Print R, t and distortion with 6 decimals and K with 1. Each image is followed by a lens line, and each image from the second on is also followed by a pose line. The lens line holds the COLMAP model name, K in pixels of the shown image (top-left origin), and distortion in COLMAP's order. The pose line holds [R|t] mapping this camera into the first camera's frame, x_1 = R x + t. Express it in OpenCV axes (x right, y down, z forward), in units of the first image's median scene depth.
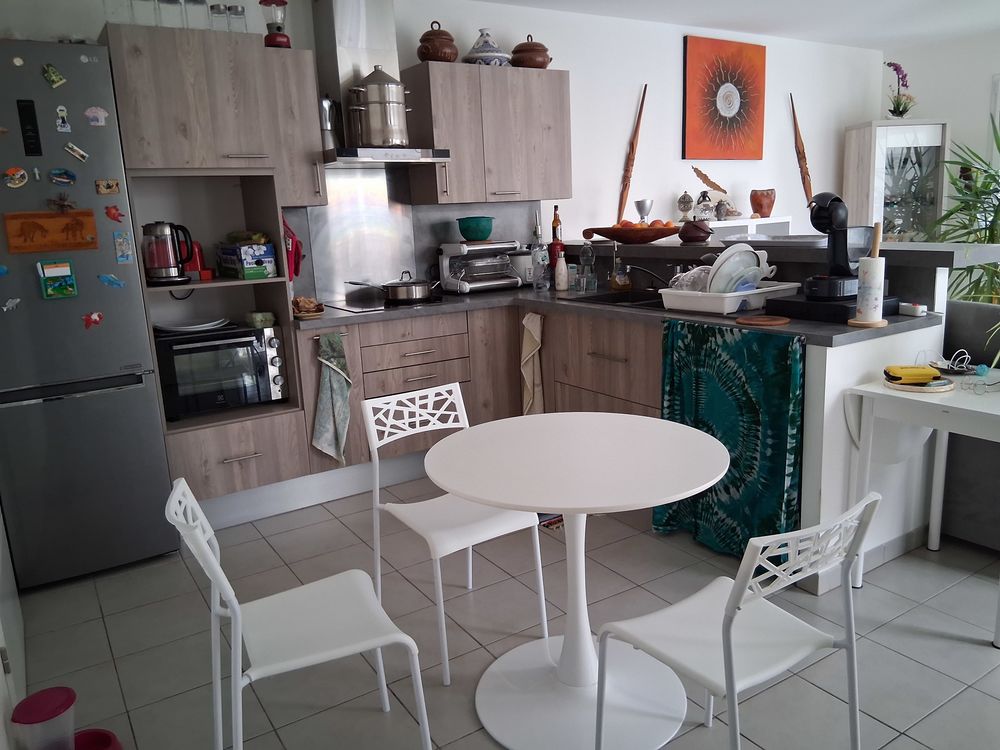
lens RADIAL K [[765.2, 0, 500.0], [0, 765.2, 375.0], [0, 0, 1]] dist [-0.075586, -0.002548]
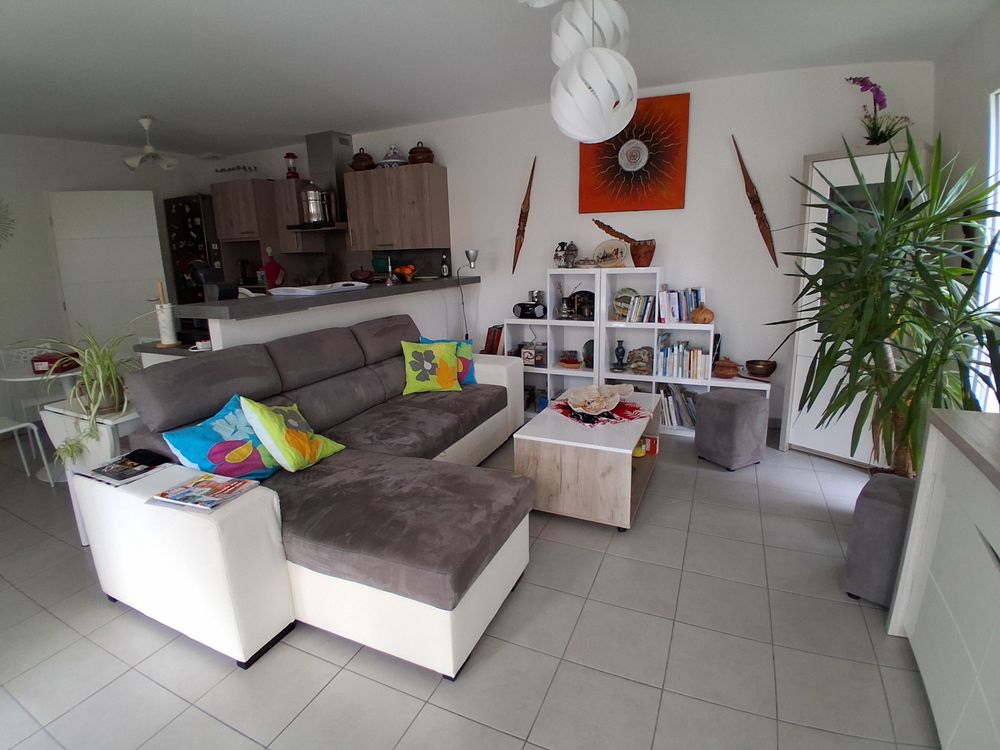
lens RADIAL K [[504.3, 0, 500.0], [0, 504.3, 375.0], [0, 0, 1]] dist [-0.079837, -0.000221]
pose [[0.554905, 0.230014, -0.799484, 0.833190], [-0.175275, 0.971770, 0.157927, -0.140012], [0.813240, 0.052495, 0.579556, 0.457659]]
